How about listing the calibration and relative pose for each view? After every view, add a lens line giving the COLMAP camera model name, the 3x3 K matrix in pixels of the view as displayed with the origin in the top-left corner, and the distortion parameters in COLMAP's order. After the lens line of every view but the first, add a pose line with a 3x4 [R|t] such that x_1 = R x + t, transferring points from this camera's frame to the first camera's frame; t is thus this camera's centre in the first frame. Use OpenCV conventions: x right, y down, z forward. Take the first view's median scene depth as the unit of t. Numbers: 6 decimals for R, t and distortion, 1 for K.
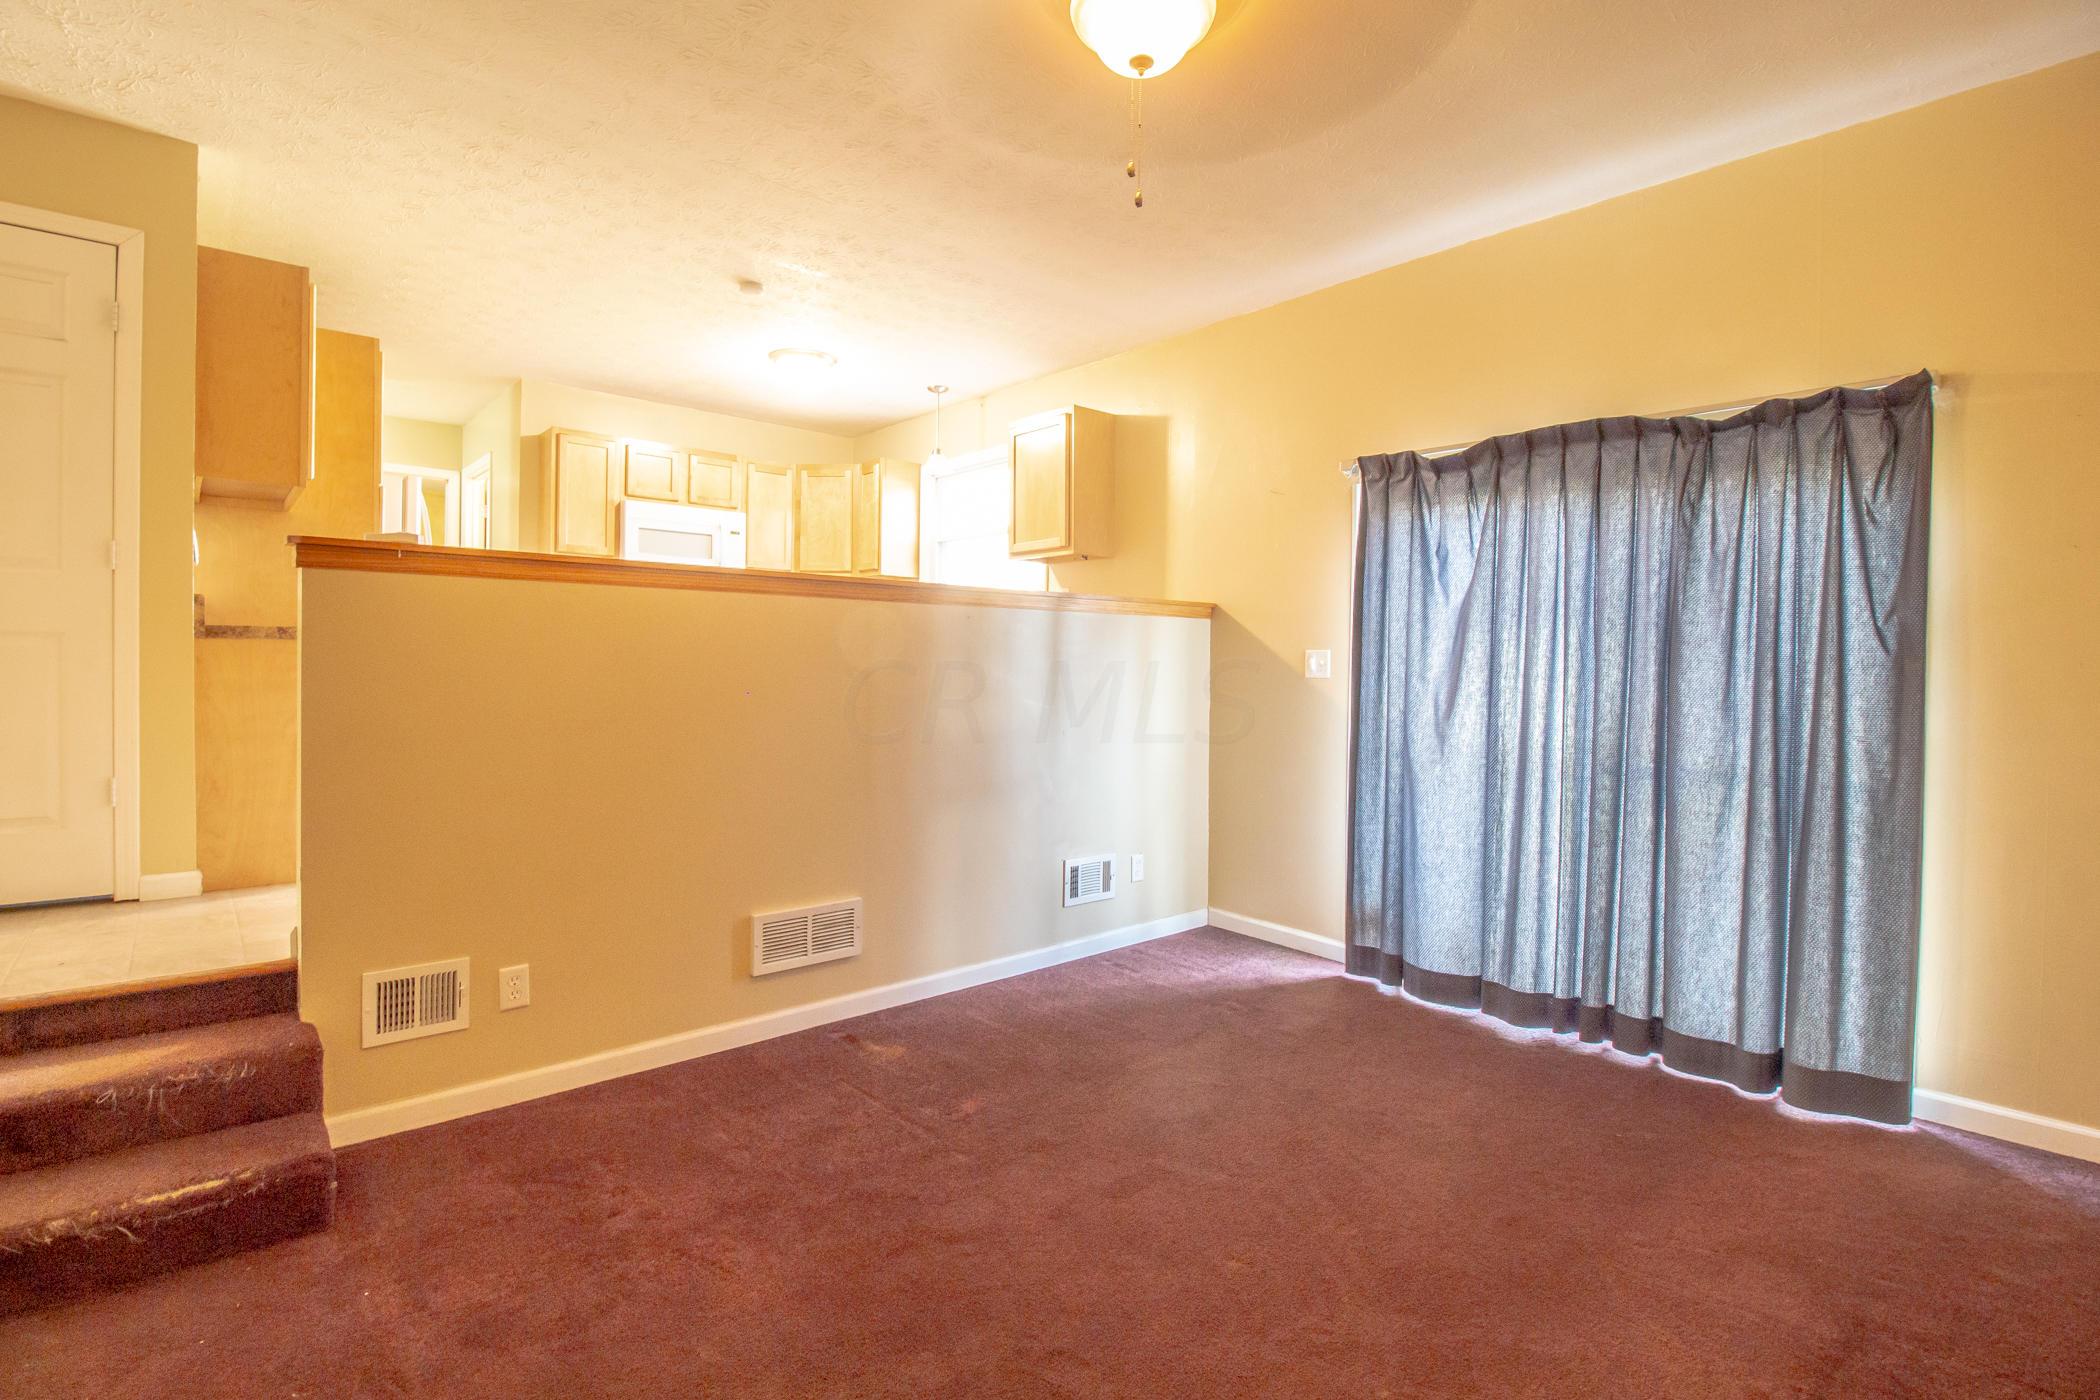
lens RADIAL K [[996.4, 0, 1048.0], [0, 996.4, 673.4], [0, 0, 1]] dist [-0.012386, -0.000711]
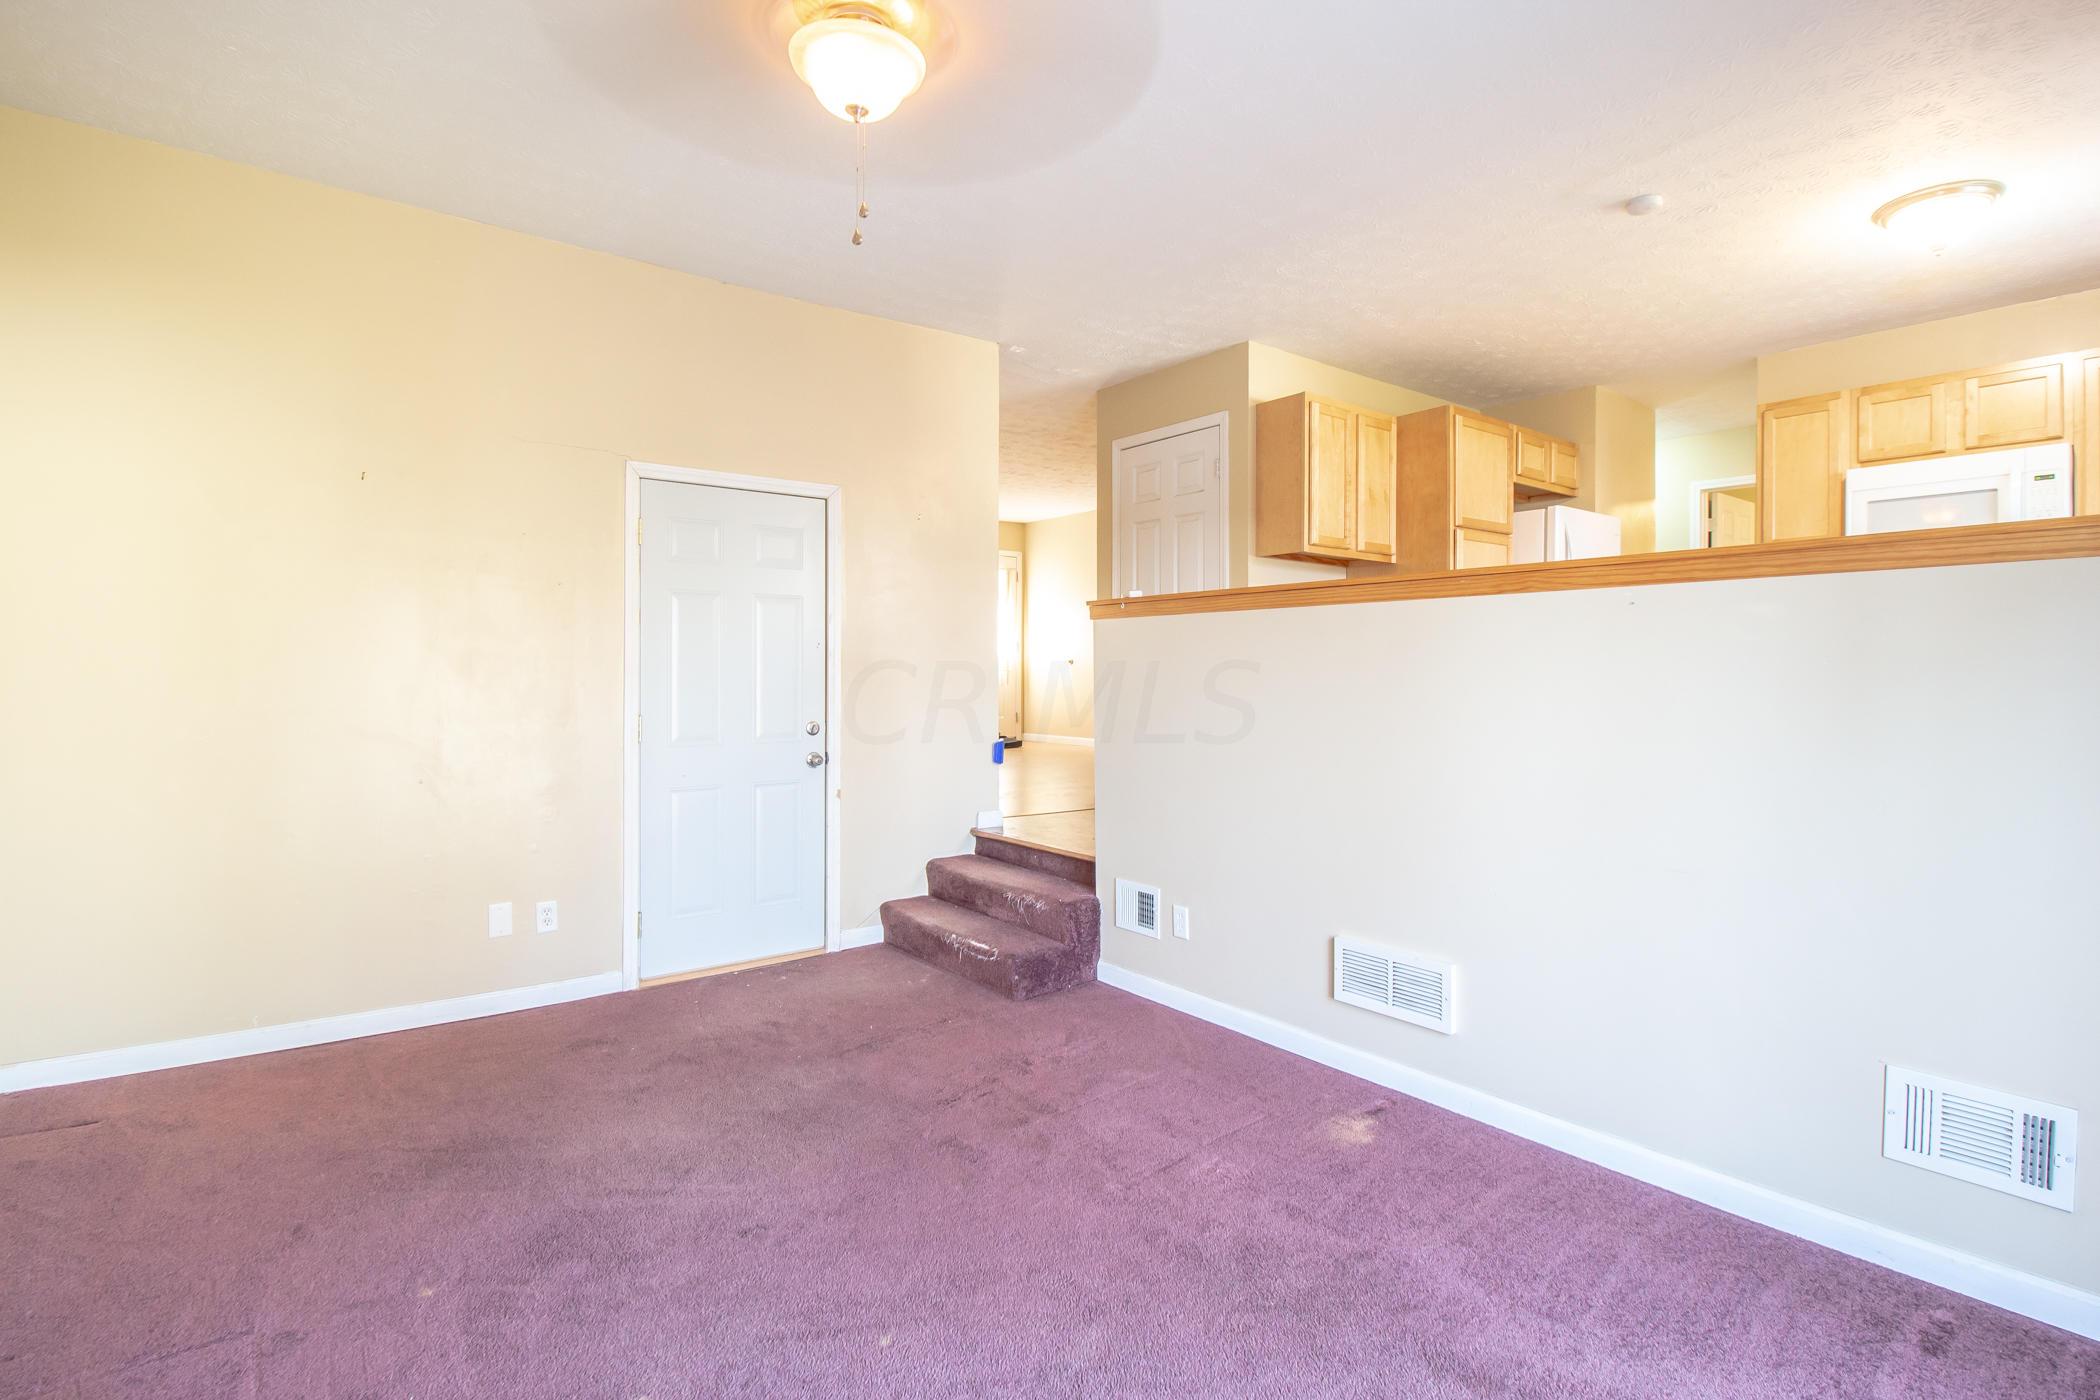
lens RADIAL K [[1021.9, 0, 1056.2], [0, 1021.9, 678.3], [0, 0, 1]] dist [-0.014471, 0.000523]
pose [[-0.061902, -0.010061, -0.998032, 0.932576], [-0.015733, 0.999835, -0.009103, 0.007840], [0.997958, 0.015138, -0.062050, 1.027102]]
